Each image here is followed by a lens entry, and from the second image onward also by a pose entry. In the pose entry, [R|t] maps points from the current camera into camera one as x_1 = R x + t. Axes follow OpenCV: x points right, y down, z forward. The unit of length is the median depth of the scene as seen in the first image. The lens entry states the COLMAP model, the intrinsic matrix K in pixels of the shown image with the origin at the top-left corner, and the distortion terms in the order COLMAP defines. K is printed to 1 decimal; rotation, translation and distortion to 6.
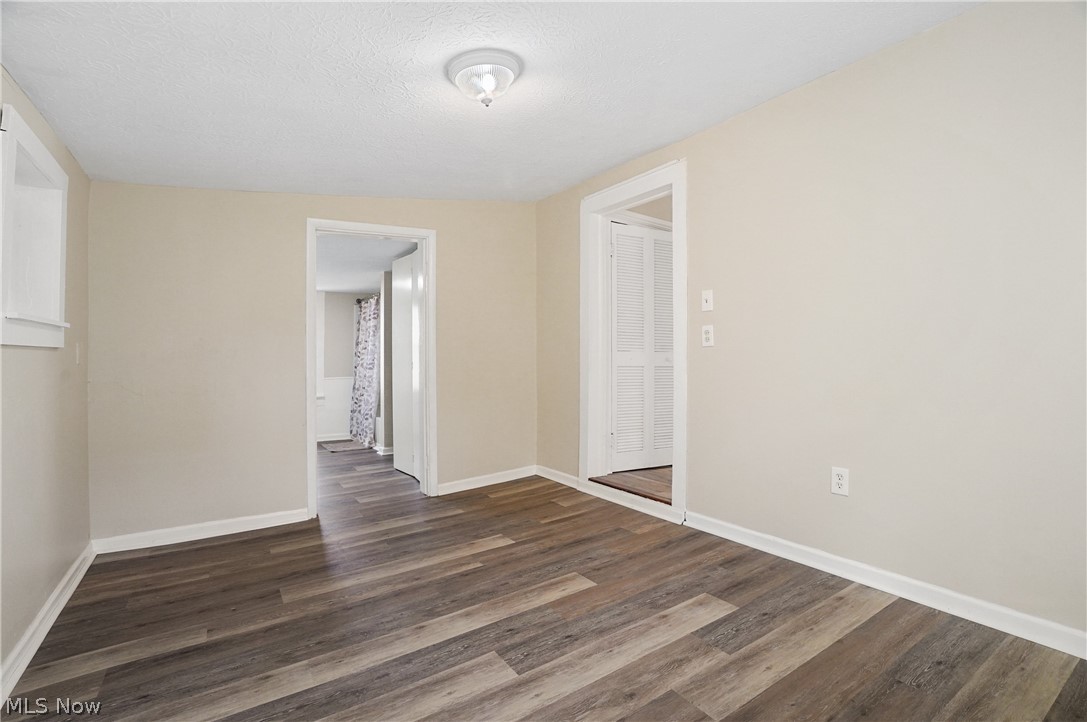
lens RADIAL K [[504.9, 0, 543.9], [0, 504.9, 361.4], [0, 0, 1]] dist [-0.011672, 0.001783]
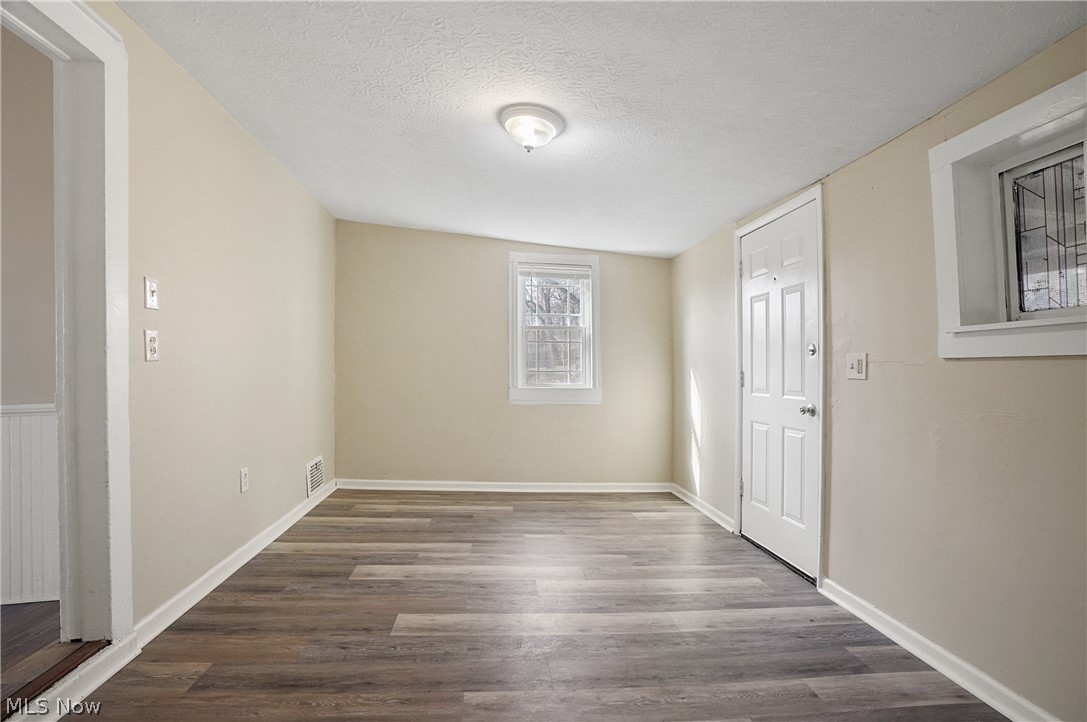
lens RADIAL K [[504.9, 0, 542.4], [0, 504.9, 362.6], [0, 0, 1]] dist [-0.011672, 0.001783]
pose [[-0.878793, 0.016239, 0.476926, -0.575032], [0.017811, 0.999841, -0.001227, -0.021623], [-0.476870, 0.007416, -0.878942, 1.658829]]
